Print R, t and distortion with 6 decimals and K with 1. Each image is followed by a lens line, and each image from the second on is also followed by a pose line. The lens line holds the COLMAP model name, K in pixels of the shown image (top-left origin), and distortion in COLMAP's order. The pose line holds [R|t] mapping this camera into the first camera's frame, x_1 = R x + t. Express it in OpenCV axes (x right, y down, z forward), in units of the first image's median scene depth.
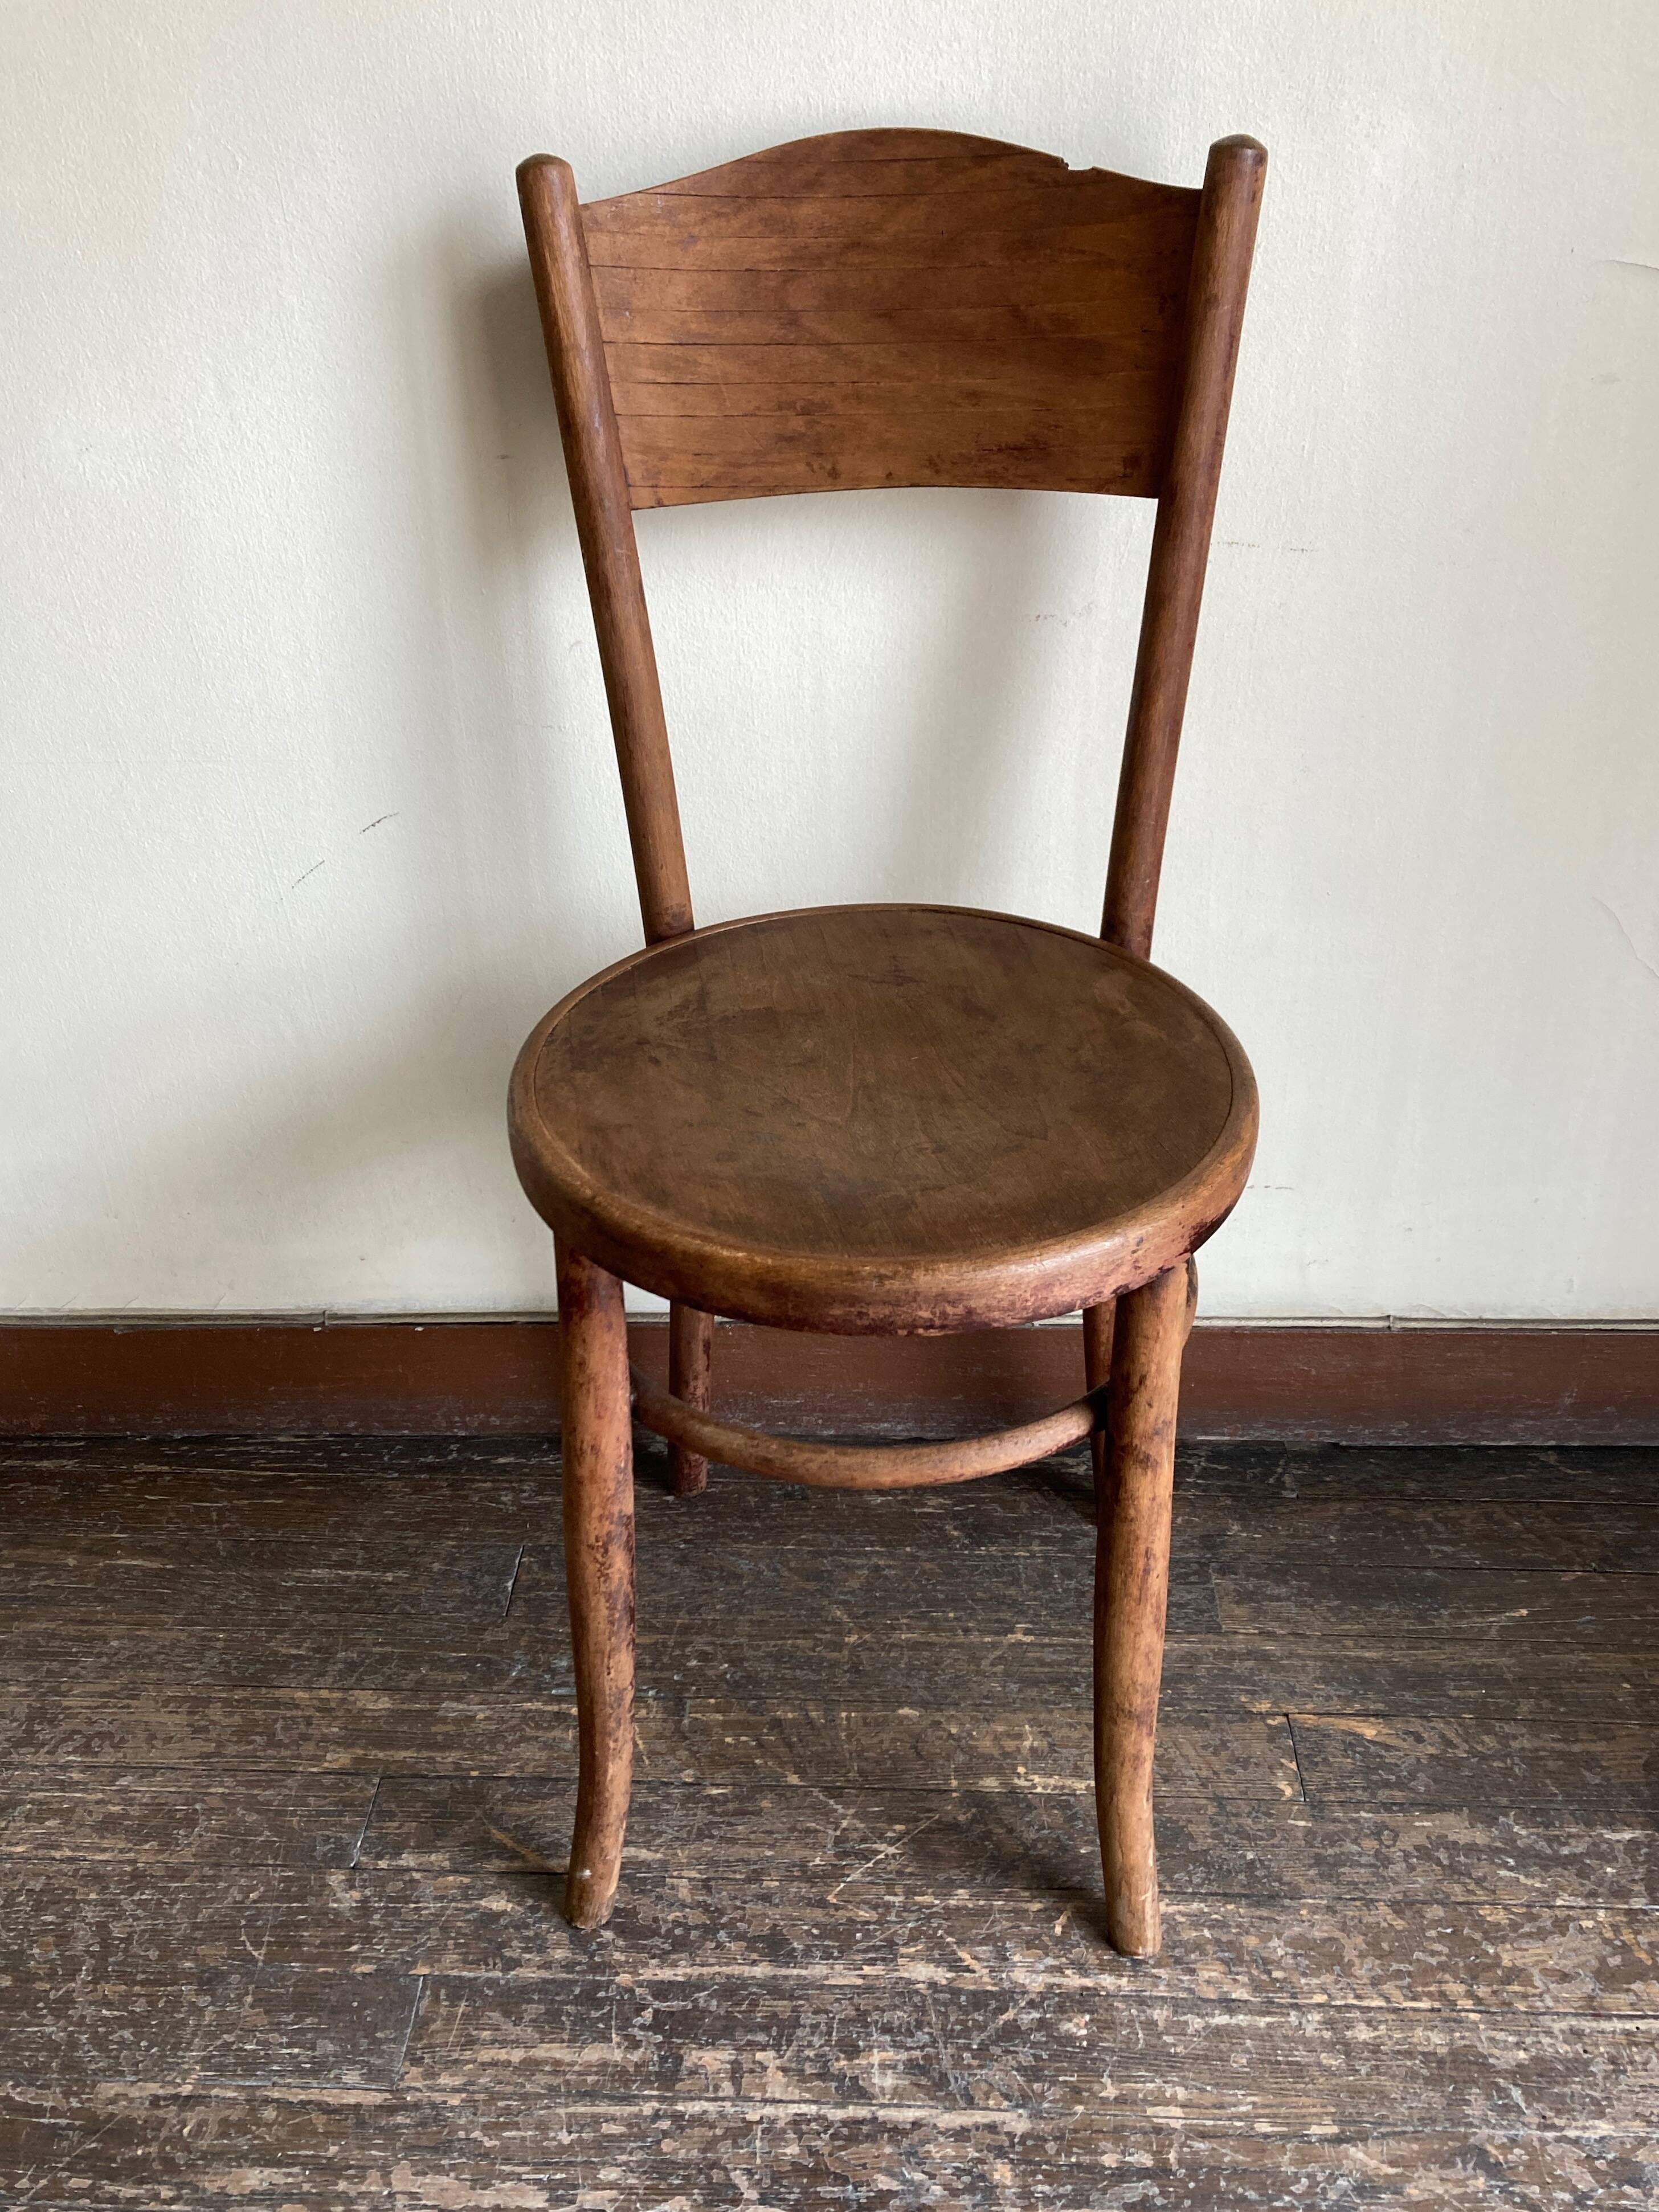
lens RADIAL K [[1888.6, 0, 817.6], [0, 1888.6, 1098.8], [0, 0, 1]] dist [-0.012356, 0.044862]
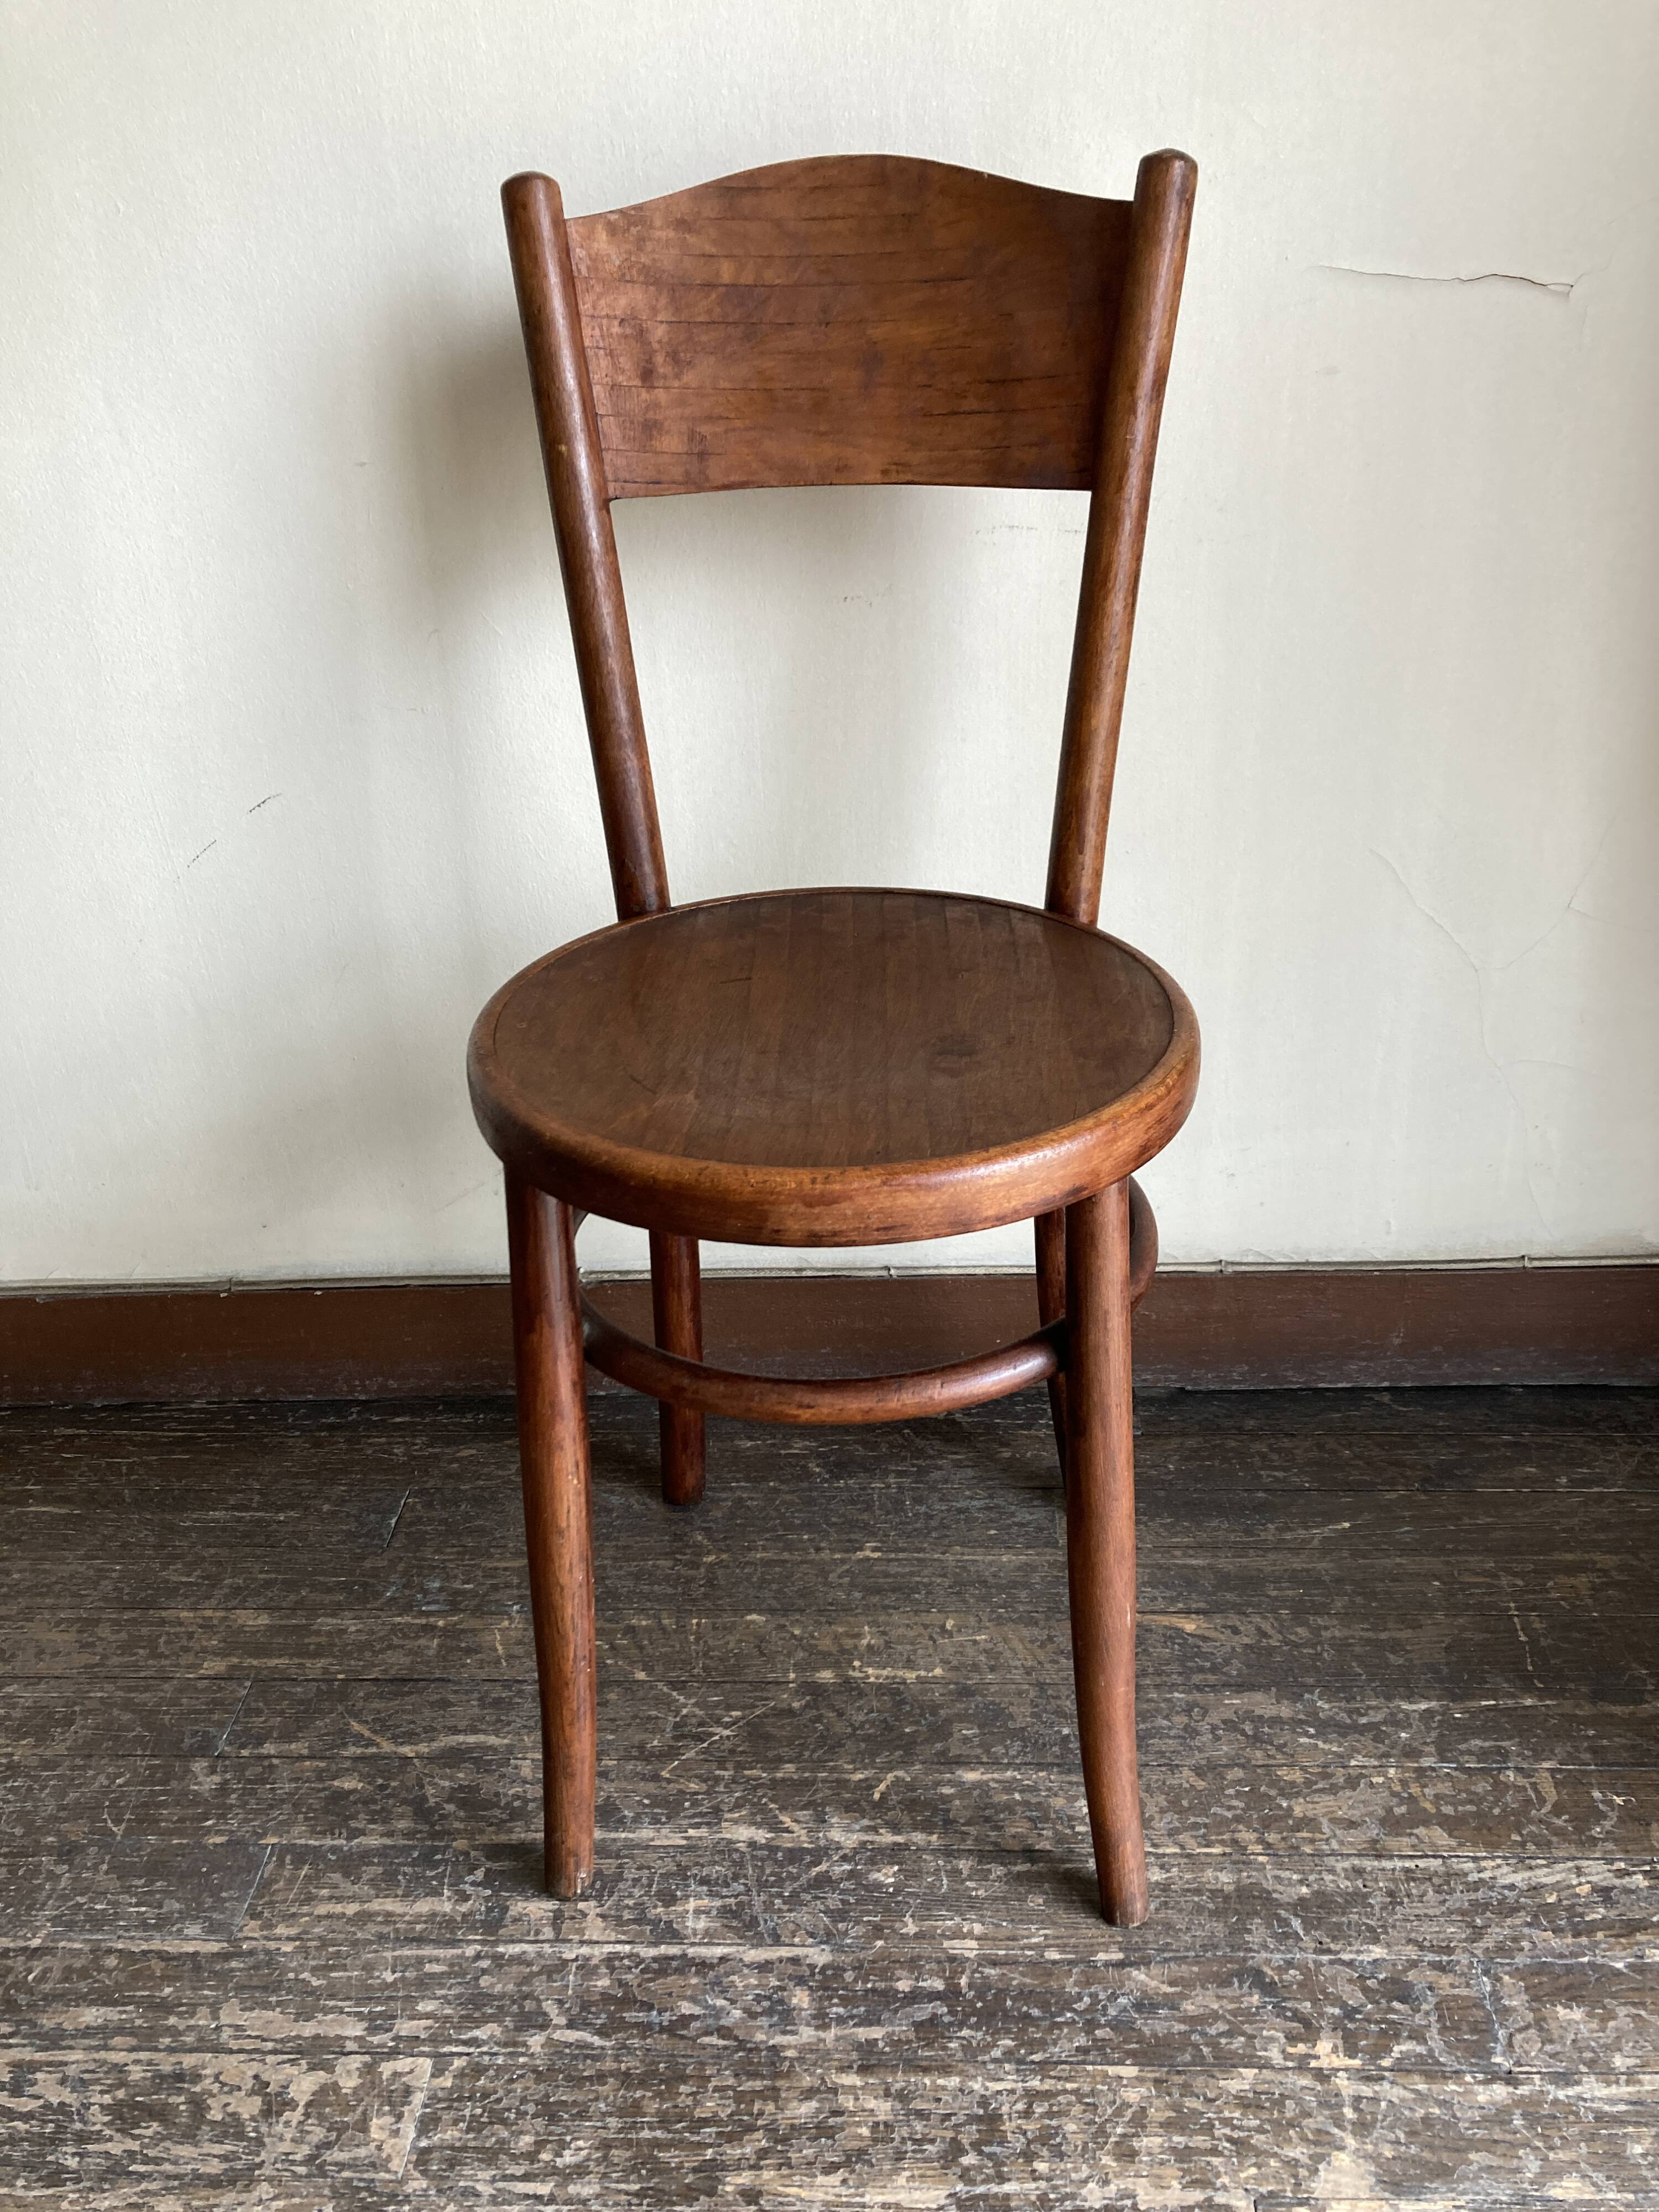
lens RADIAL K [[1818.7, 0, 834.5], [0, 1818.7, 1092.4], [0, 0, 1]] dist [-0.007831, 0.026941]
pose [[0.999778, -0.019289, -0.008428, 0.119803], [0.018410, 0.995385, -0.094184, 0.144311], [0.010206, 0.094008, 0.995519, -0.046957]]
